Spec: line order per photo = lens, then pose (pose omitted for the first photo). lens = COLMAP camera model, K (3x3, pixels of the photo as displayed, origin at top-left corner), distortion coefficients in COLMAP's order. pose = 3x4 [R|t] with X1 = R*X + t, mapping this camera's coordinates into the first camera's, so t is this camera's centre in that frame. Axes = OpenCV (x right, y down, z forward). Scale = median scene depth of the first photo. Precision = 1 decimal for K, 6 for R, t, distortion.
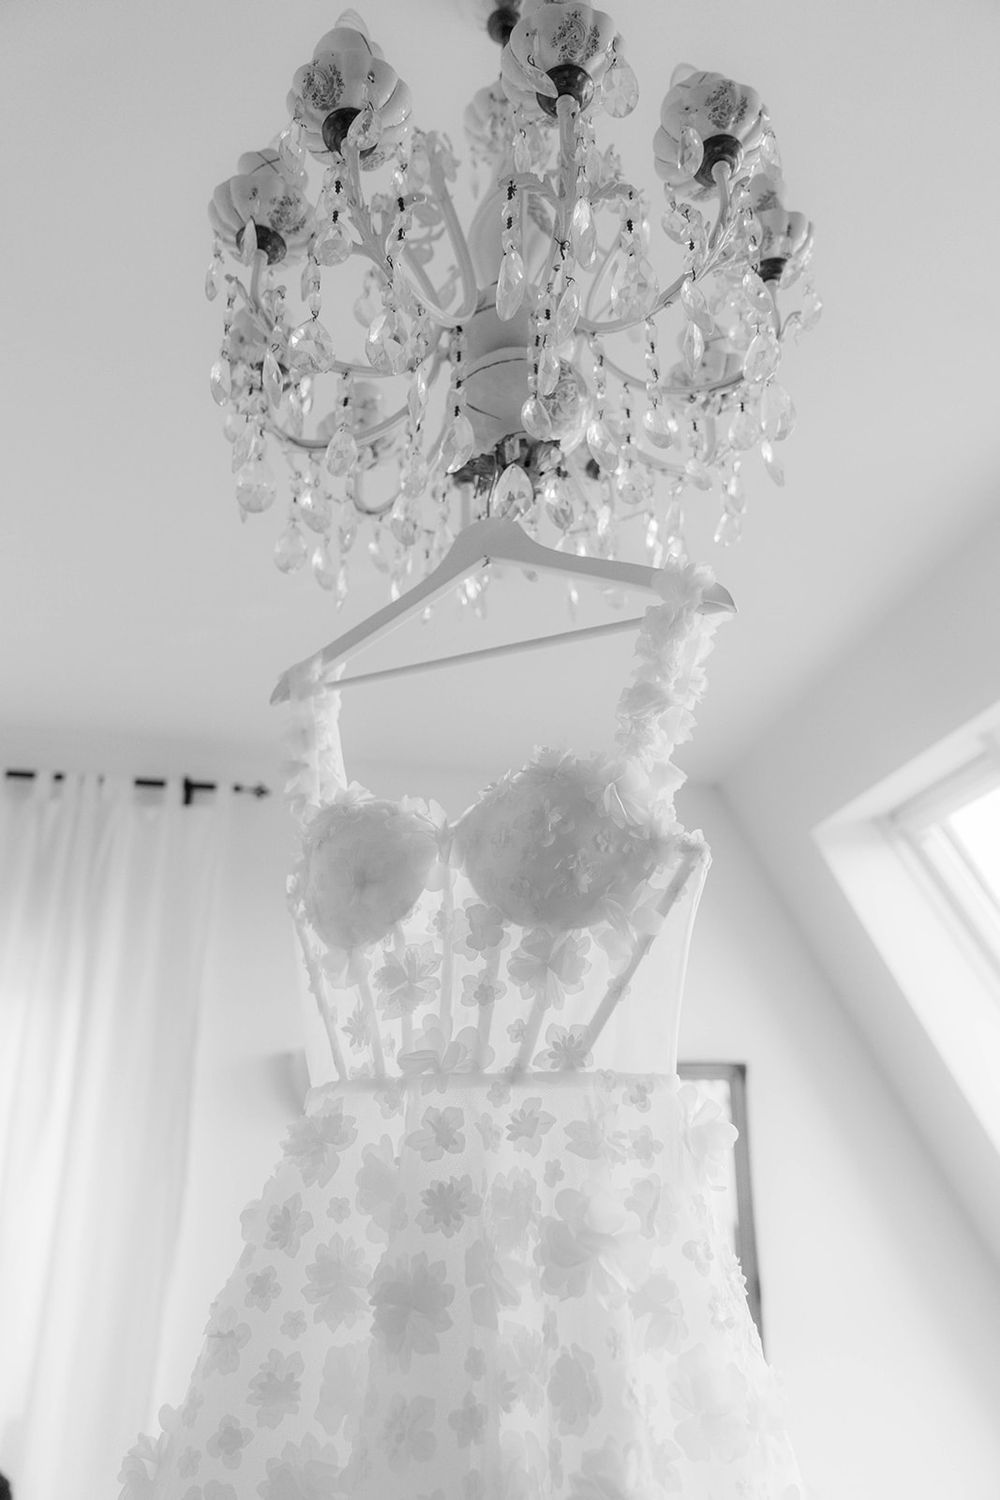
lens RADIAL K [[1106.5, 0, 500.0], [0, 1106.5, 750.0], [0, 0, 1]] dist [0.074487, -0.075610]
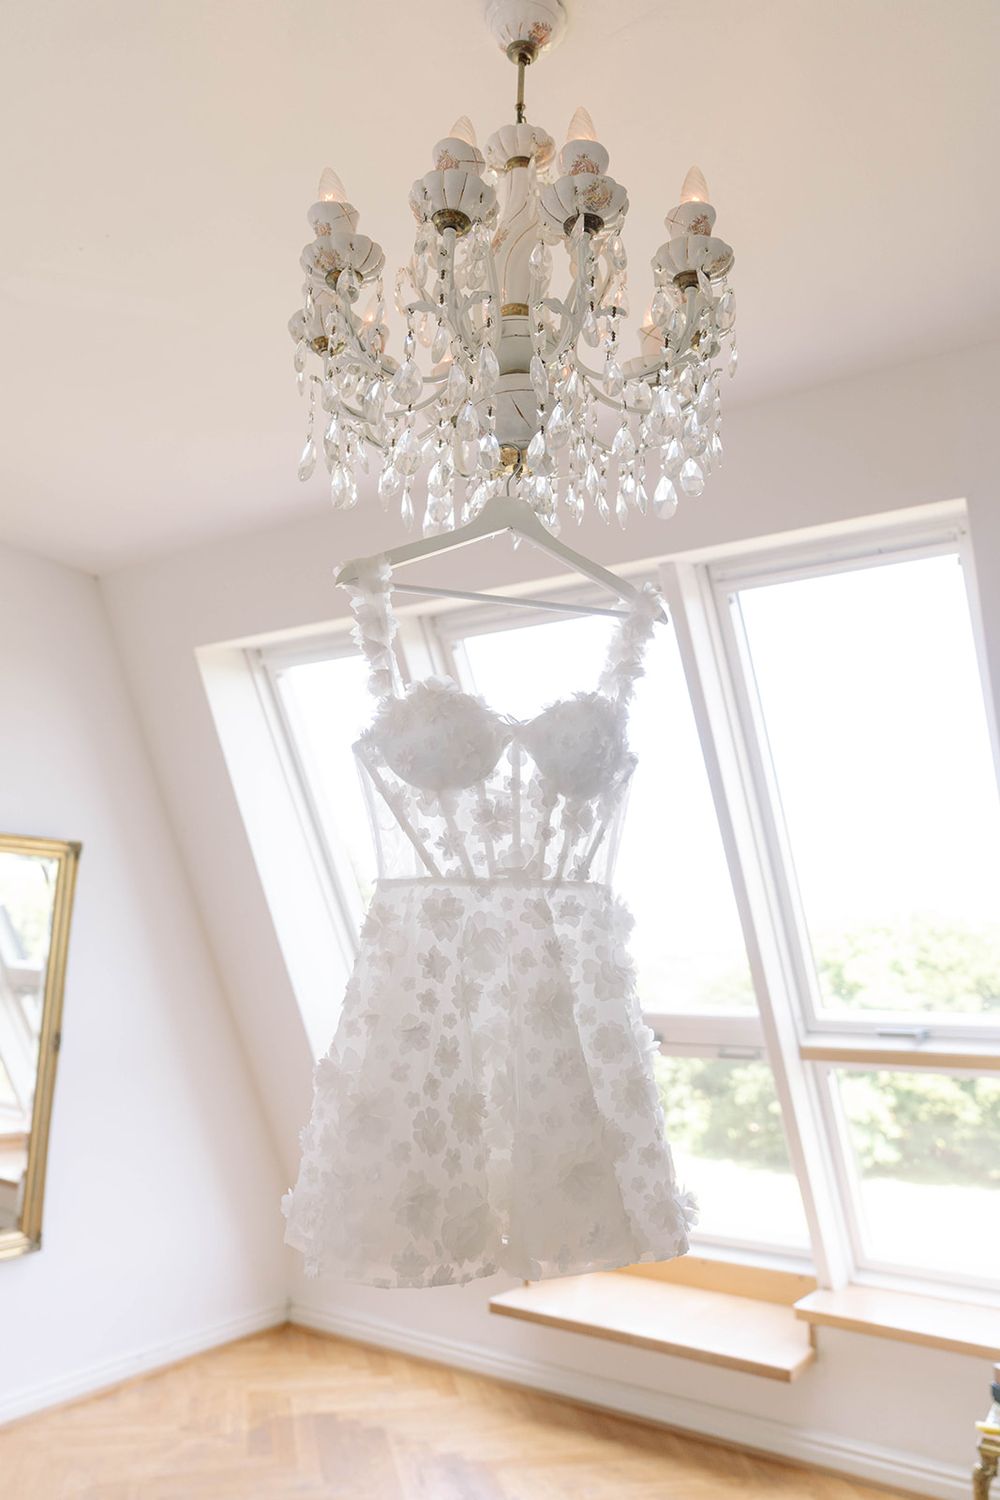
lens RADIAL K [[1106.5, 0, 500.0], [0, 1106.5, 750.0], [0, 0, 1]] dist [0.074487, -0.075610]
pose [[0.712759, 0.131614, 0.688950, -1.198082], [-0.260429, 0.961681, 0.085713, -0.022026], [-0.651269, -0.240515, 0.719723, -0.105126]]
